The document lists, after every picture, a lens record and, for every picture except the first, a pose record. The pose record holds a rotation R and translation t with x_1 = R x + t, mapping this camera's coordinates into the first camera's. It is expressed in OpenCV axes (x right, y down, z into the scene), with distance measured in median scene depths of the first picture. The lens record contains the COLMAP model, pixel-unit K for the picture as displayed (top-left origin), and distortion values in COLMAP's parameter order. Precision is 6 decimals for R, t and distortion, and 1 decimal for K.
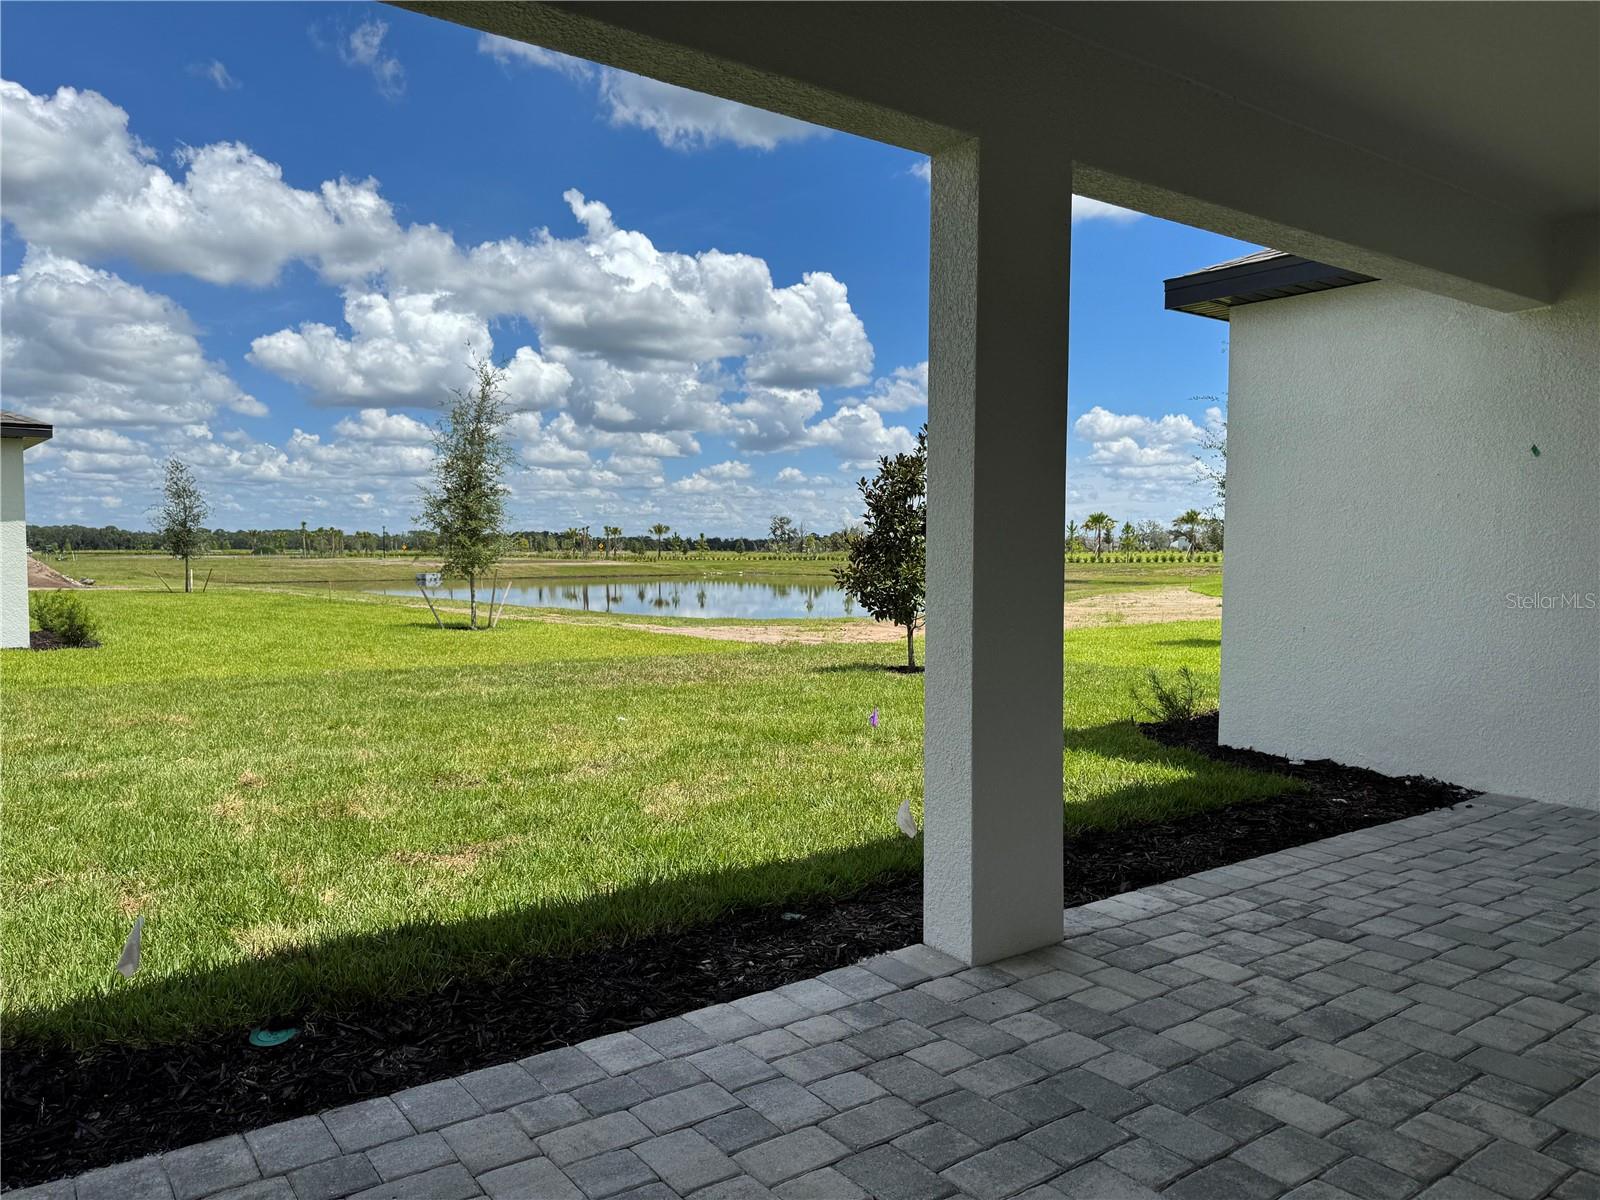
lens RADIAL K [[1118.3, 0, 806.1], [0, 1118.3, 603.0], [0, 0, 1]] dist [0.100069, -0.143107]
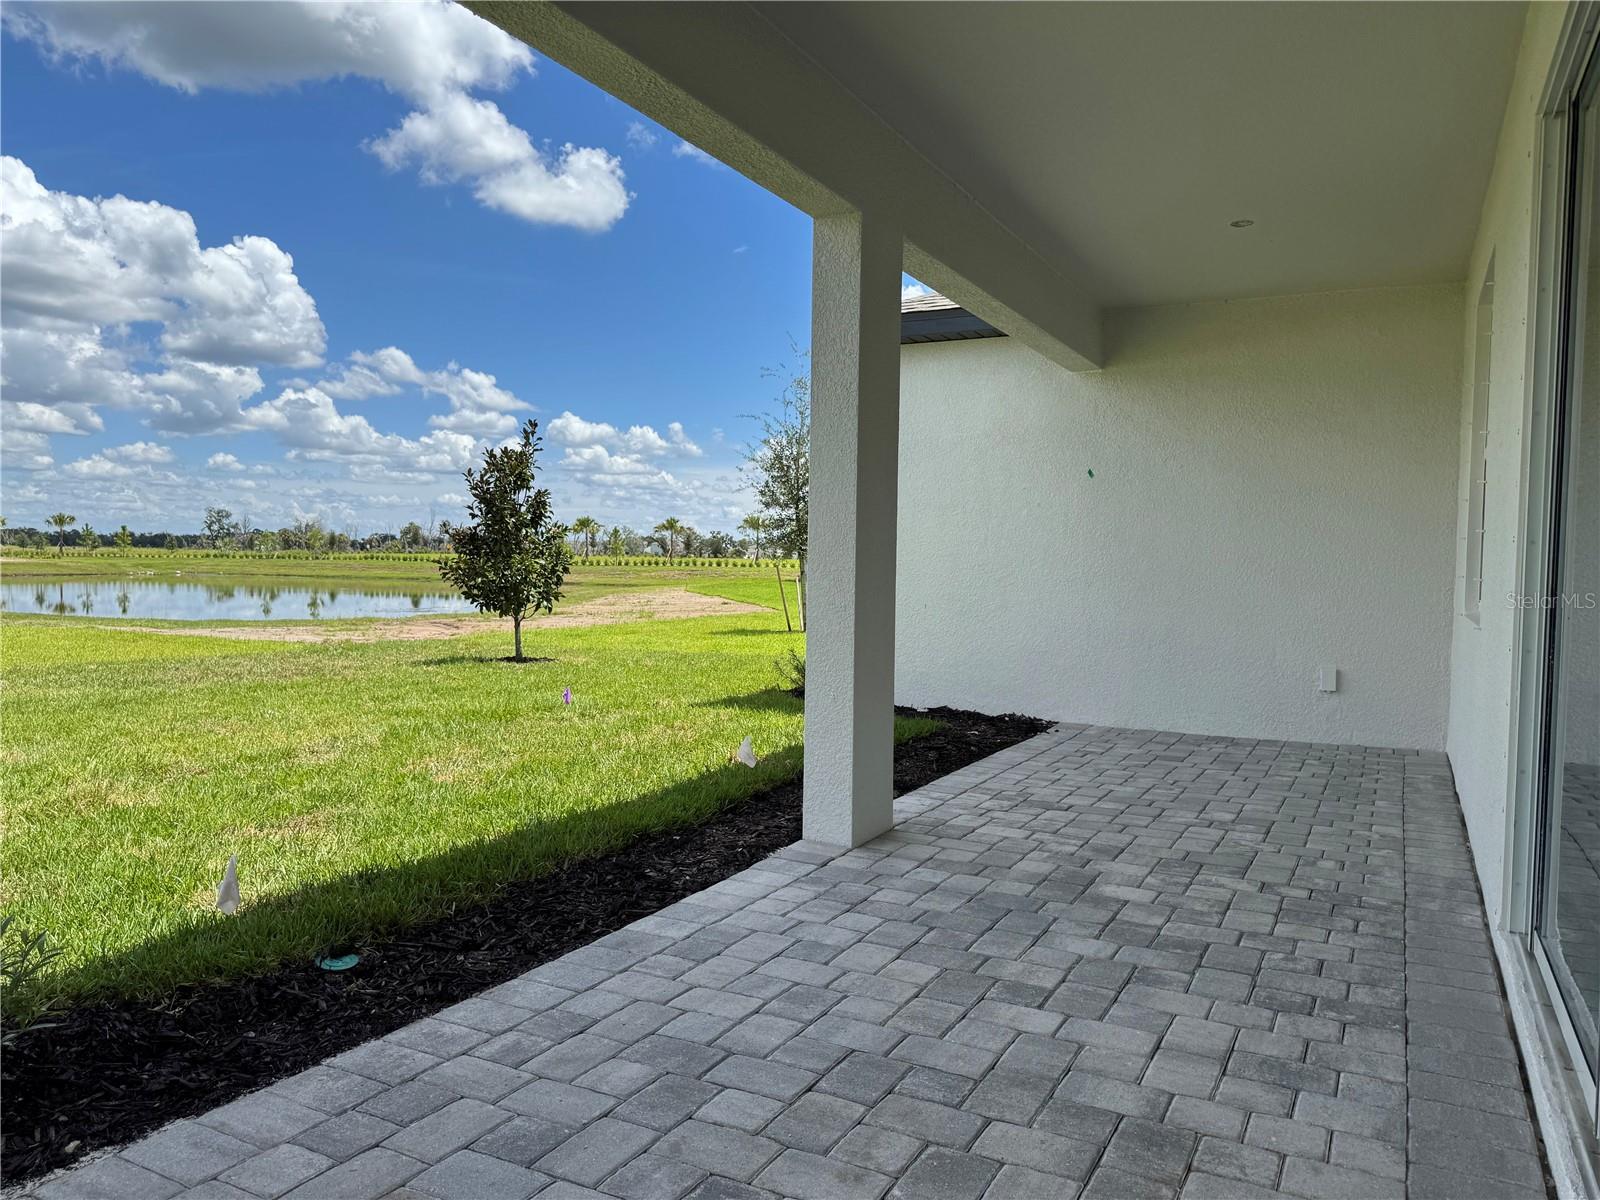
lens RADIAL K [[1118.3, 0, 806.1], [0, 1118.3, 603.0], [0, 0, 1]] dist [0.100069, -0.143107]
pose [[0.896359, -0.004385, 0.443308, -0.431597], [0.005777, 0.999982, -0.001788, 0.038493], [-0.443292, 0.004164, 0.896368, -0.119840]]
